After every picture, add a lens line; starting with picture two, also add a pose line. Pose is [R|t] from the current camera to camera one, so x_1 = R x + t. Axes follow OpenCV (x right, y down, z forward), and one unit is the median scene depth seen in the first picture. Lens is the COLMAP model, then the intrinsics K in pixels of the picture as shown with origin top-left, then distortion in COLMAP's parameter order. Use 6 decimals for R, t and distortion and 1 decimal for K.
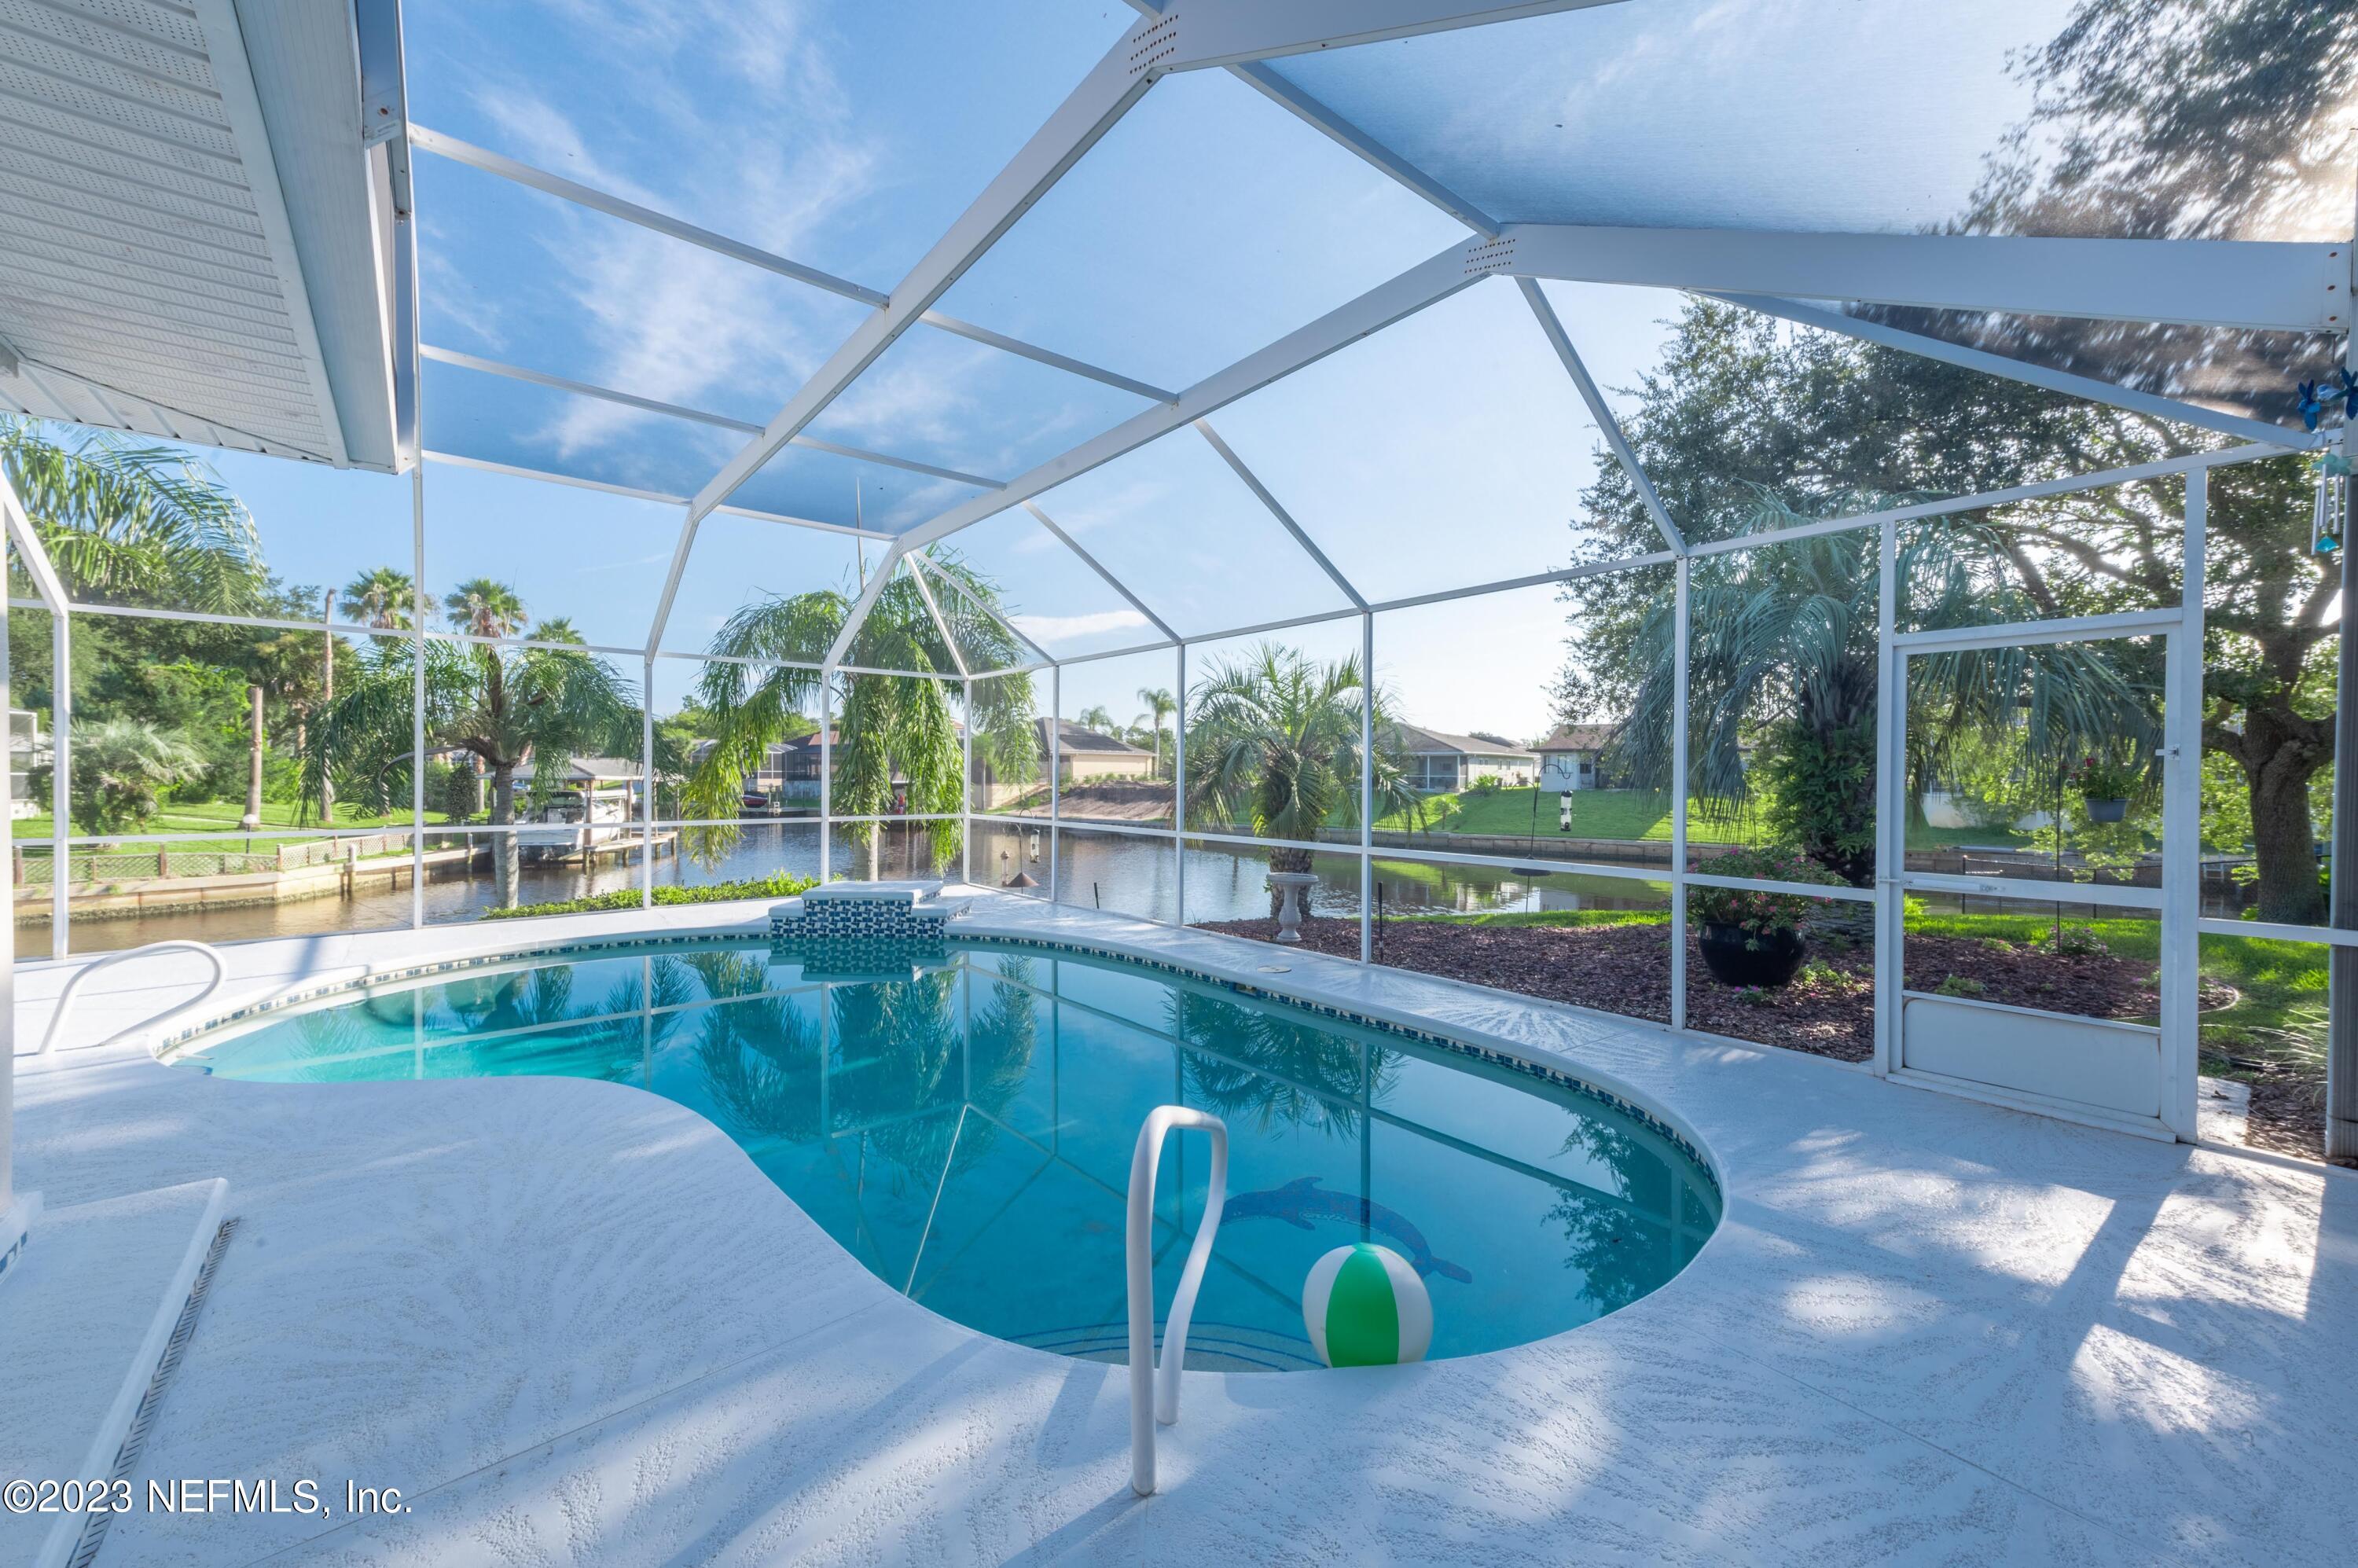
lens RADIAL K [[938.8, 0, 1180.1], [0, 938.8, 788.1], [0, 0, 1]] dist [0.006913, -0.001796]
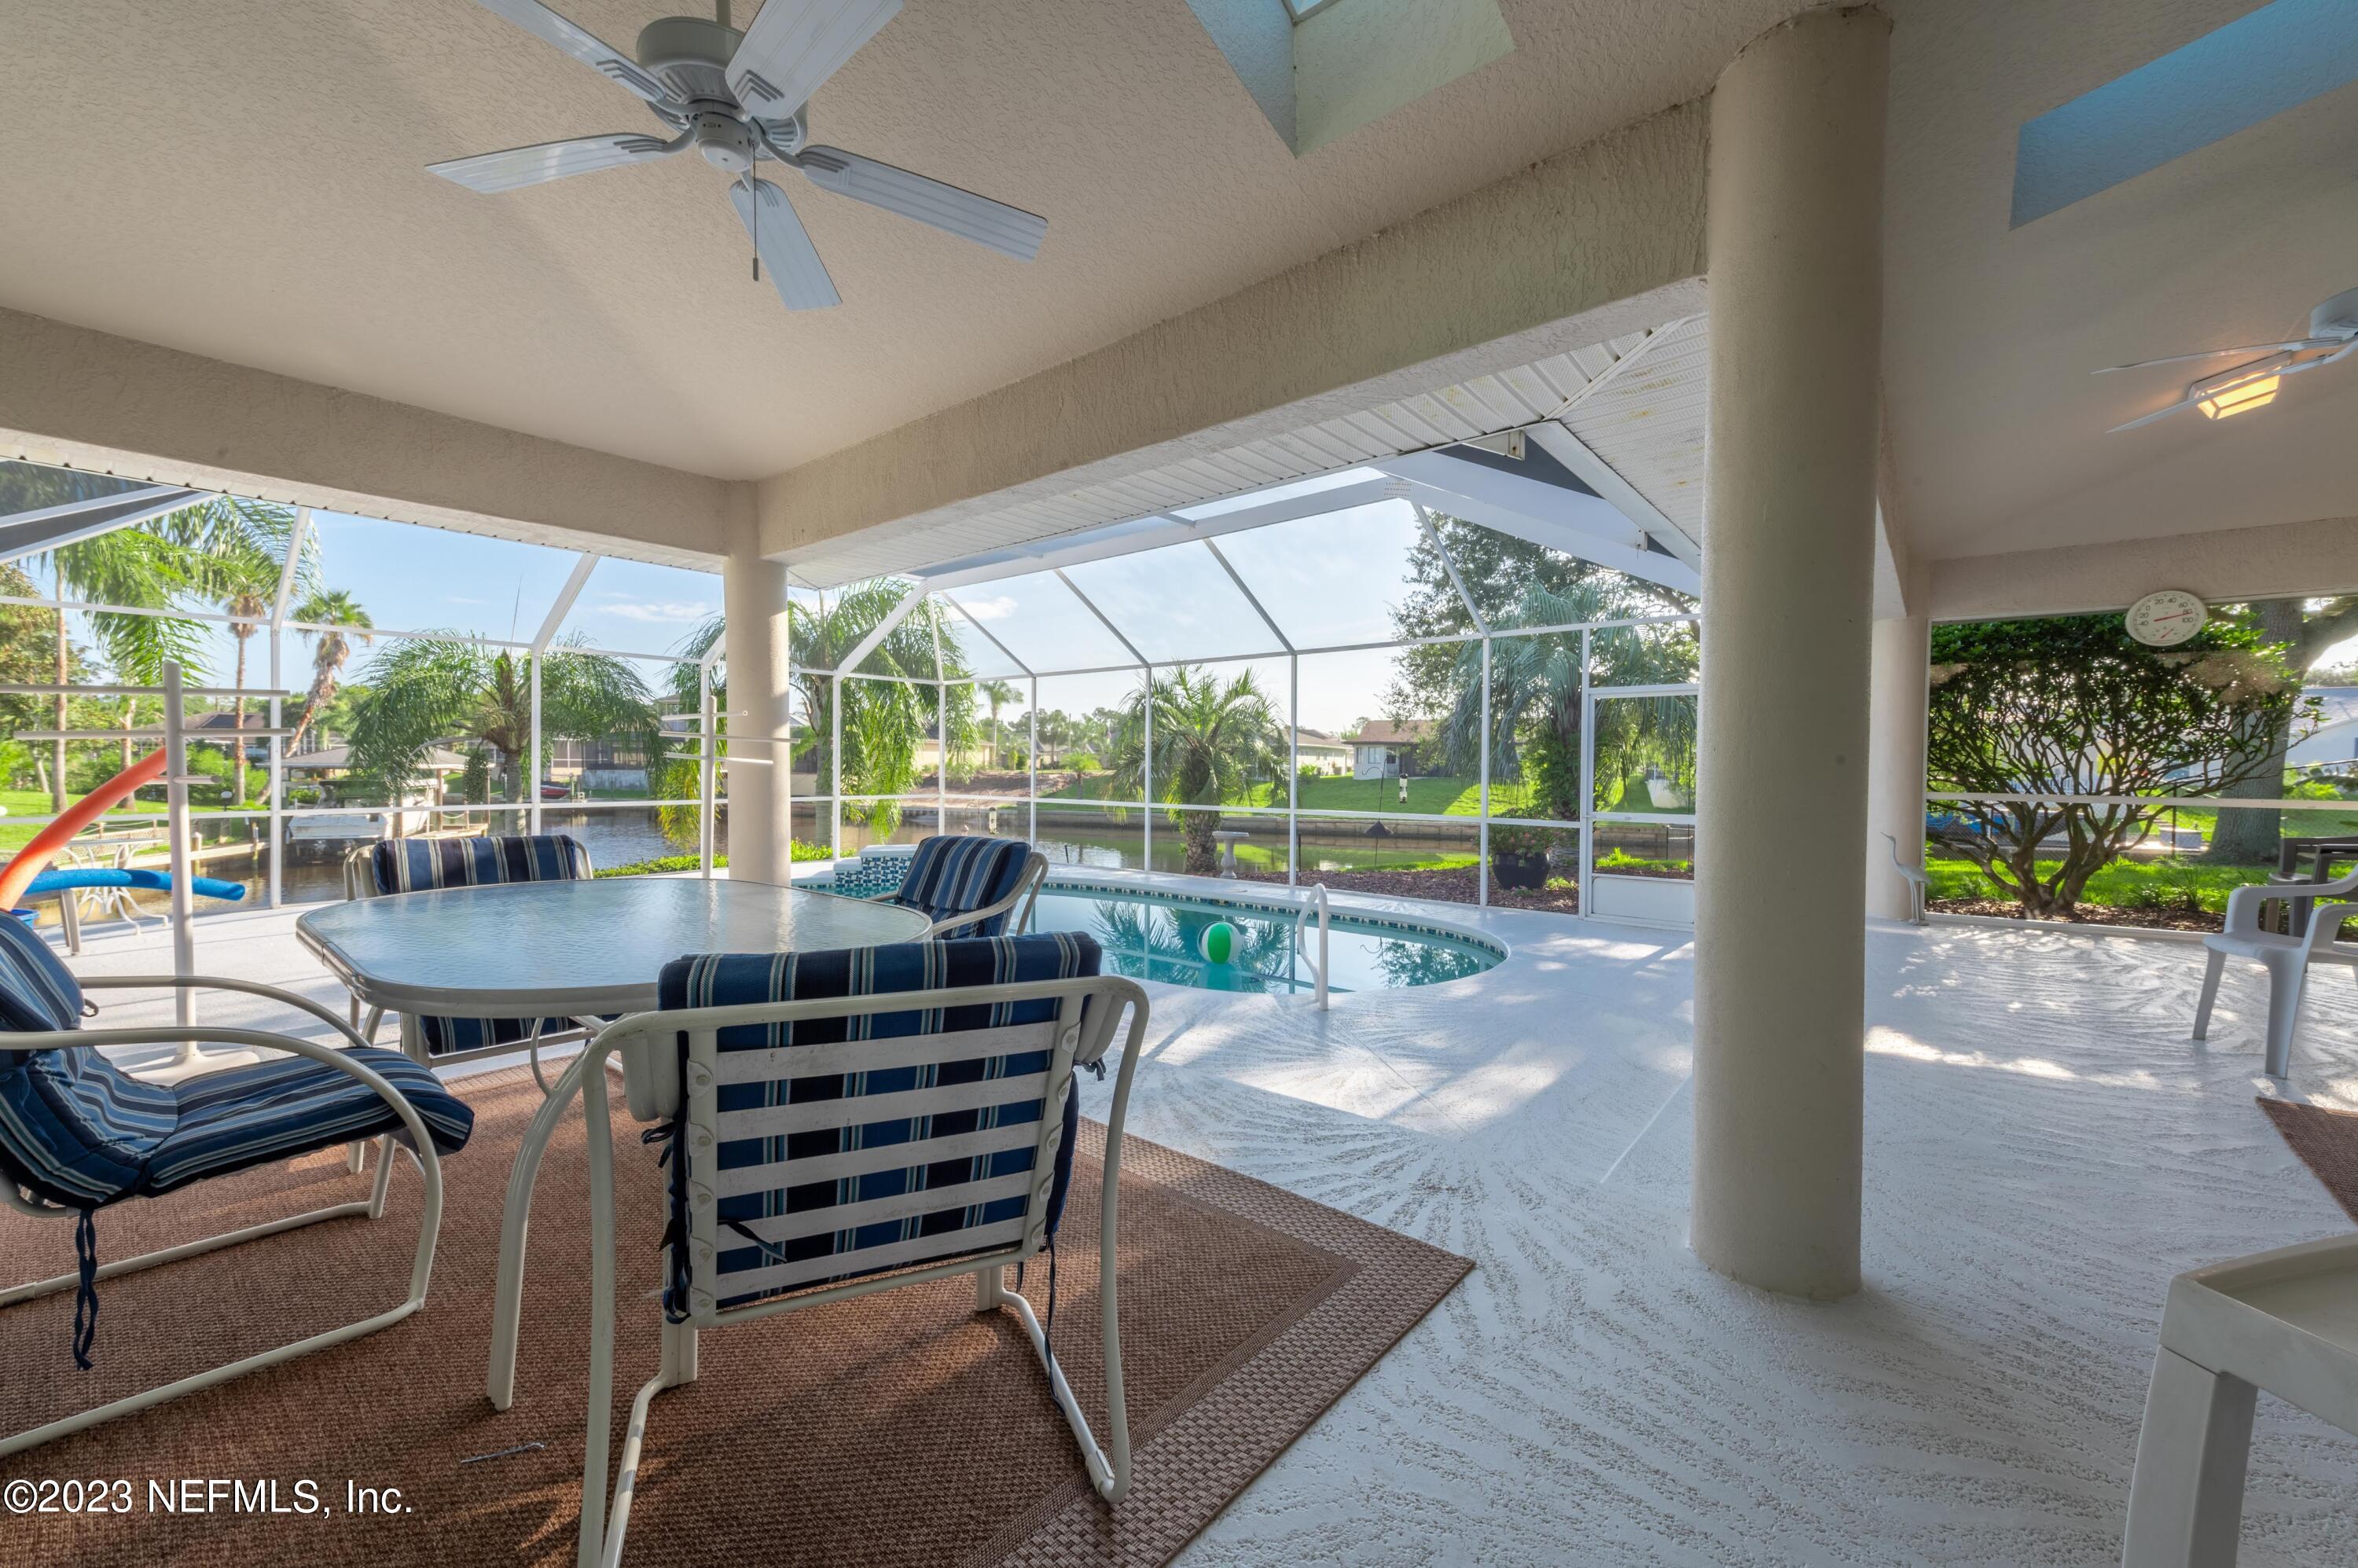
lens RADIAL K [[938.8, 0, 1199.8], [0, 938.8, 780.8], [0, 0, 1]] dist [0.006913, -0.001796]
pose [[0.977682, -0.002086, 0.210078, -0.157410], [0.001484, 0.999994, 0.003022, 0.007019], [-0.210083, -0.002643, 0.977680, -0.266488]]
